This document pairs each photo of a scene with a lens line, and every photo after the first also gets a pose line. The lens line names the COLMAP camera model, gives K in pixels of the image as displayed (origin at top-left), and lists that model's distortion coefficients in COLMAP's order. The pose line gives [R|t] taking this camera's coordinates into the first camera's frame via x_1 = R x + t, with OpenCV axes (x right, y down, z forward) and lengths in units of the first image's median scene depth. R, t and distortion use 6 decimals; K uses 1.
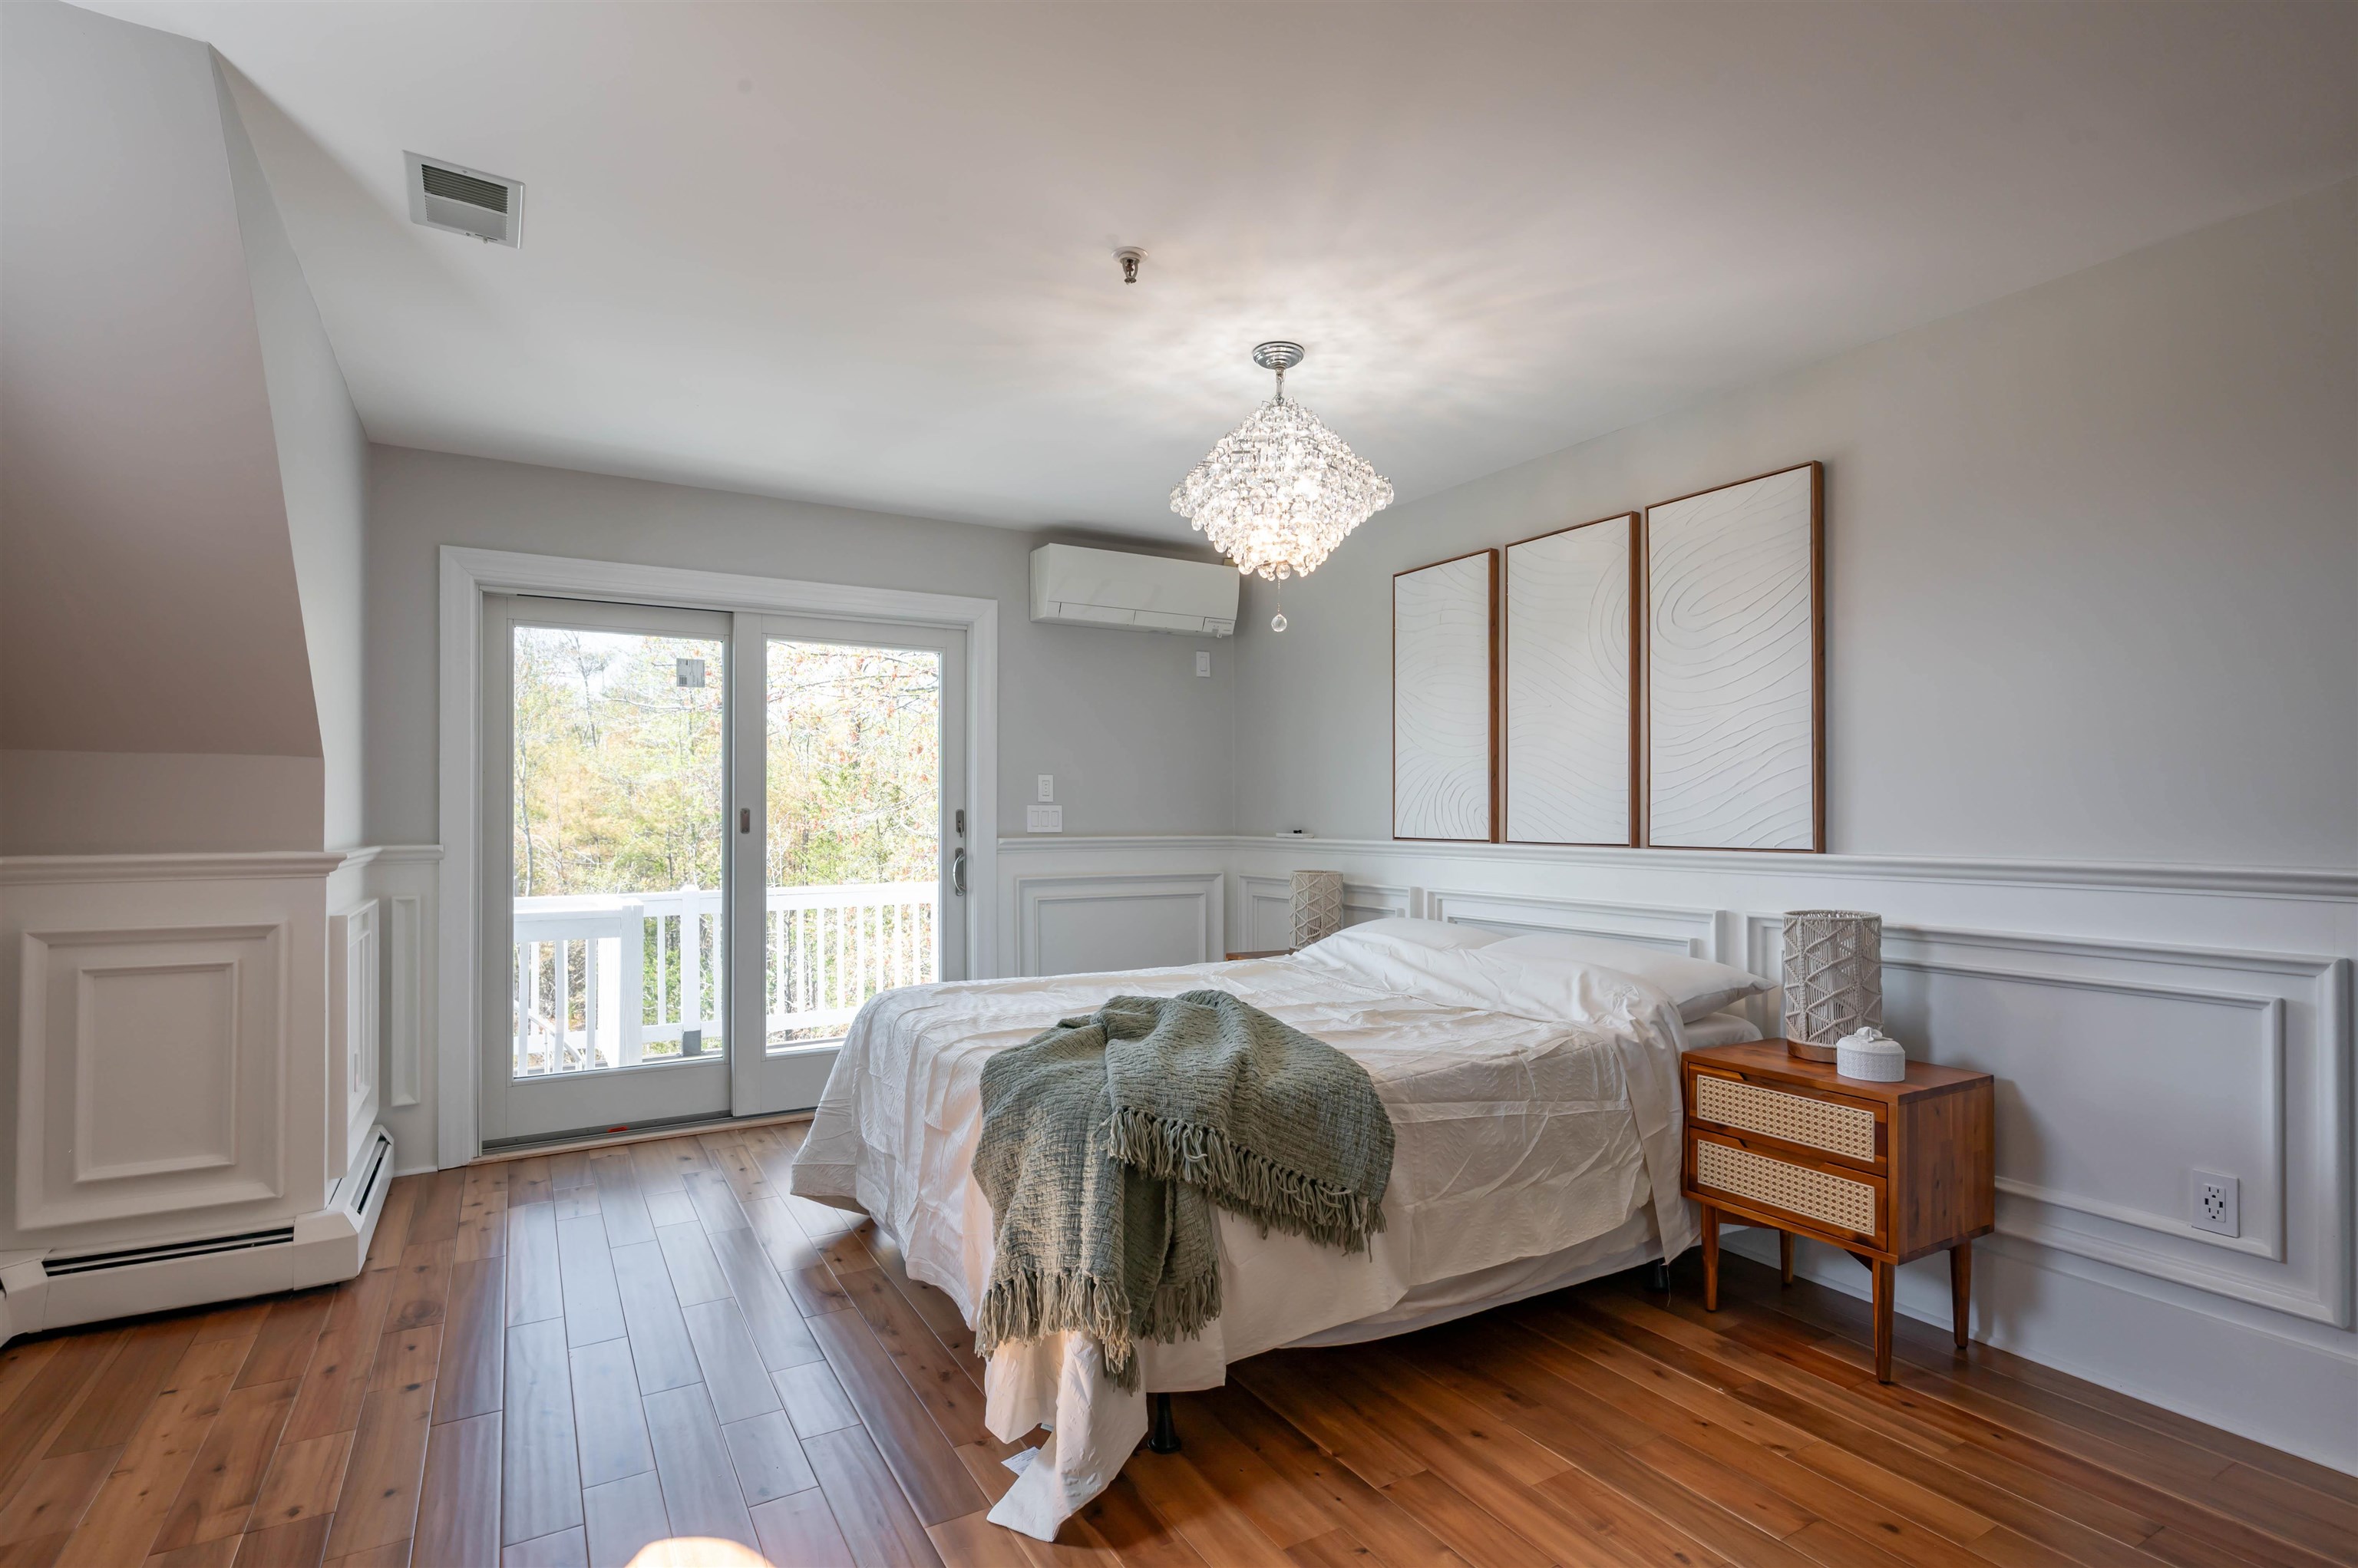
lens RADIAL K [[1153.2, 0, 1180.3], [0, 1153.2, 803.2], [0, 0, 1]] dist [0.003260, 0.001727]
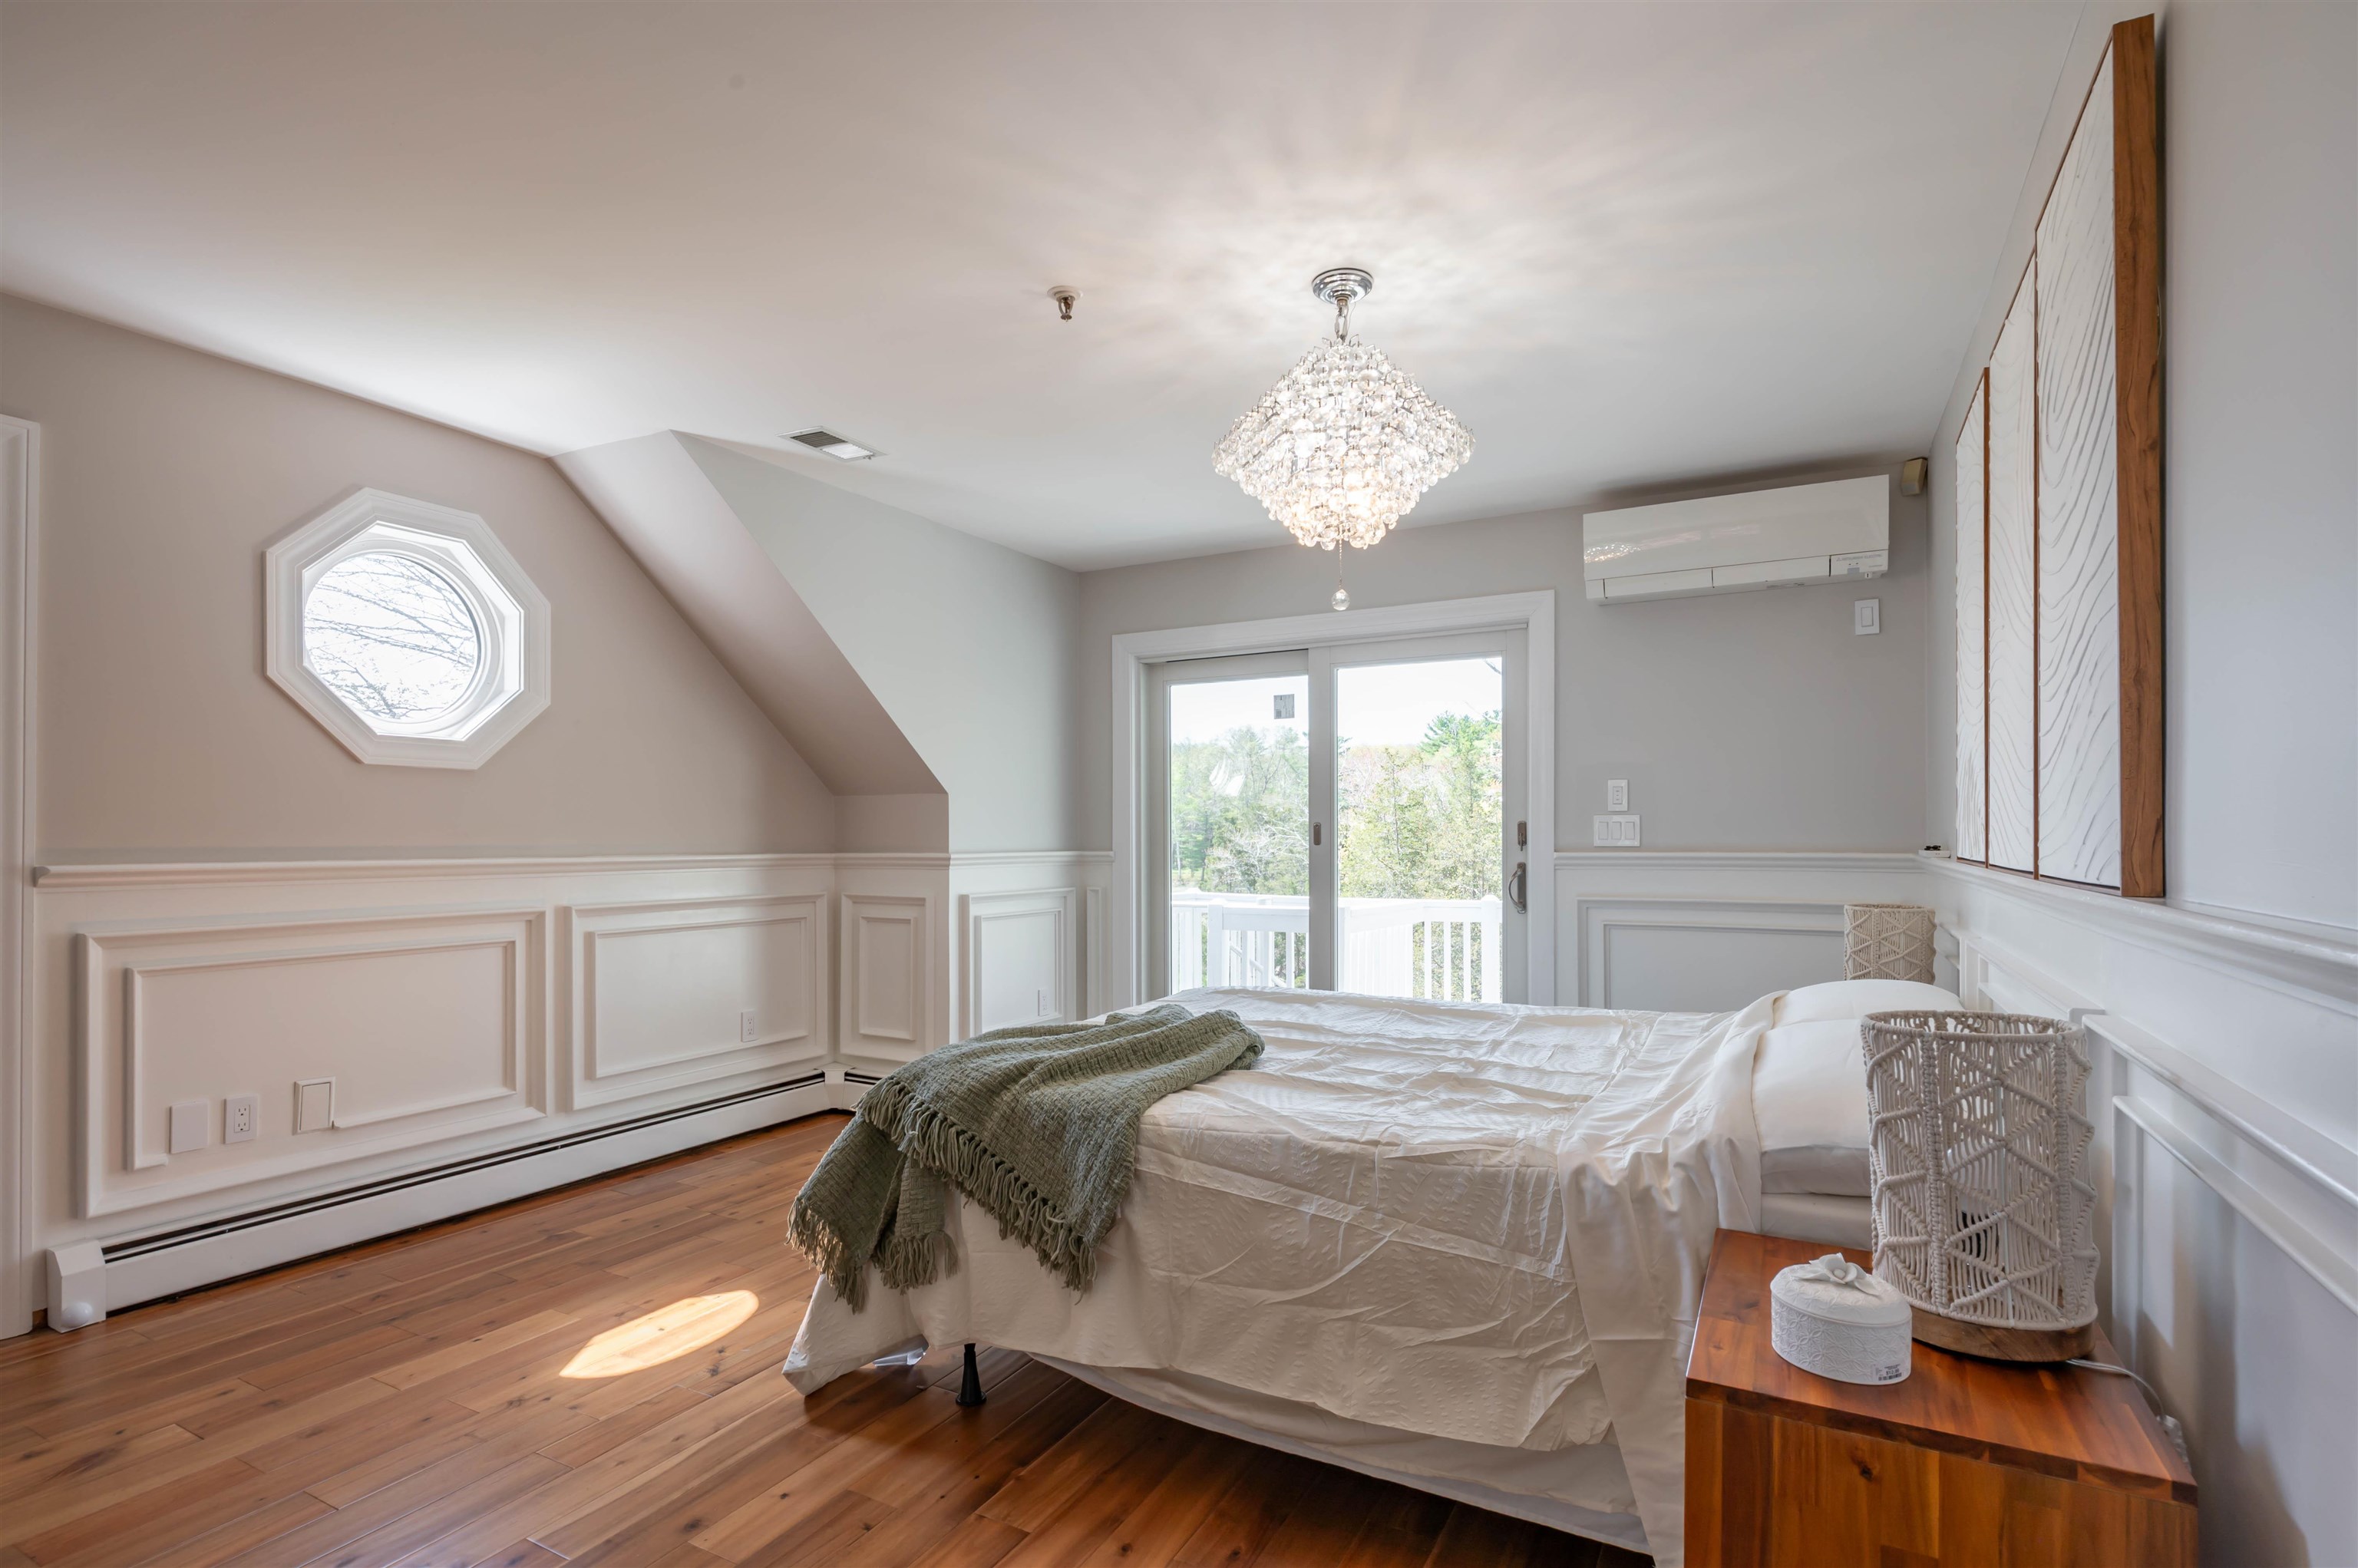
lens RADIAL K [[1153.2, 0, 1163.9], [0, 1153.2, 832.1], [0, 0, 1]] dist [0.003260, 0.001727]
pose [[0.506271, -0.003753, -0.862366, 0.785643], [0.013809, 0.999898, 0.003755, 0.011505], [0.862264, -0.013810, 0.506271, 0.466884]]
